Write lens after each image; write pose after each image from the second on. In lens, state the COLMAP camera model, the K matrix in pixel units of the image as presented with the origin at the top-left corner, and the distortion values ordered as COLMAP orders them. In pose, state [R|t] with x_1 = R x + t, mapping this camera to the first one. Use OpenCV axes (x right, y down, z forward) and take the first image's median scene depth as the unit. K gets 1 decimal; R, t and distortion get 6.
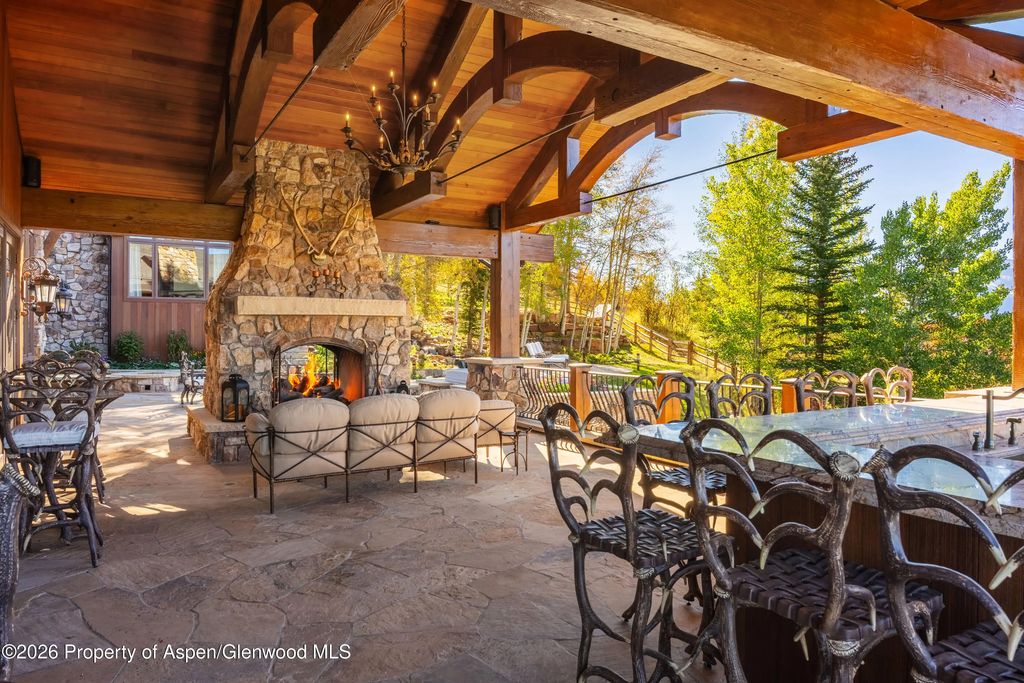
lens RADIAL K [[675.2, 0, 519.3], [0, 675.2, 337.9], [0, 0, 1]] dist [-0.005865, -0.014279]
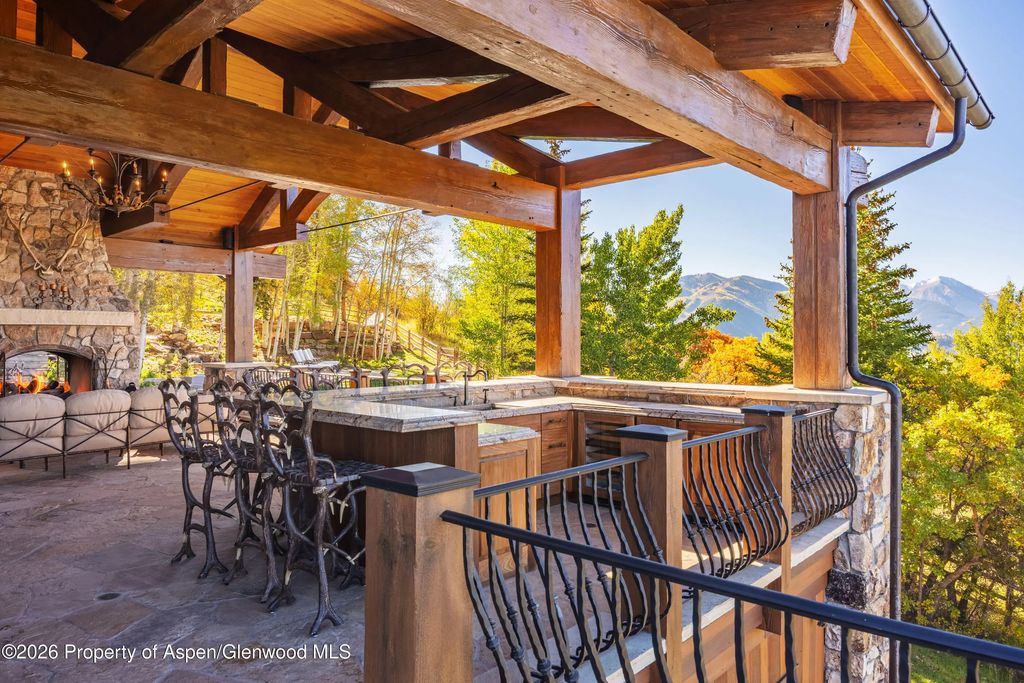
lens RADIAL K [[675.2, 0, 520.4], [0, 675.2, 339.2], [0, 0, 1]] dist [-0.005865, -0.014279]
pose [[0.955210, -0.003057, 0.295915, 0.096585], [0.005603, 0.999954, -0.007757, 0.002316], [-0.295877, 0.009068, 0.955183, -0.225674]]
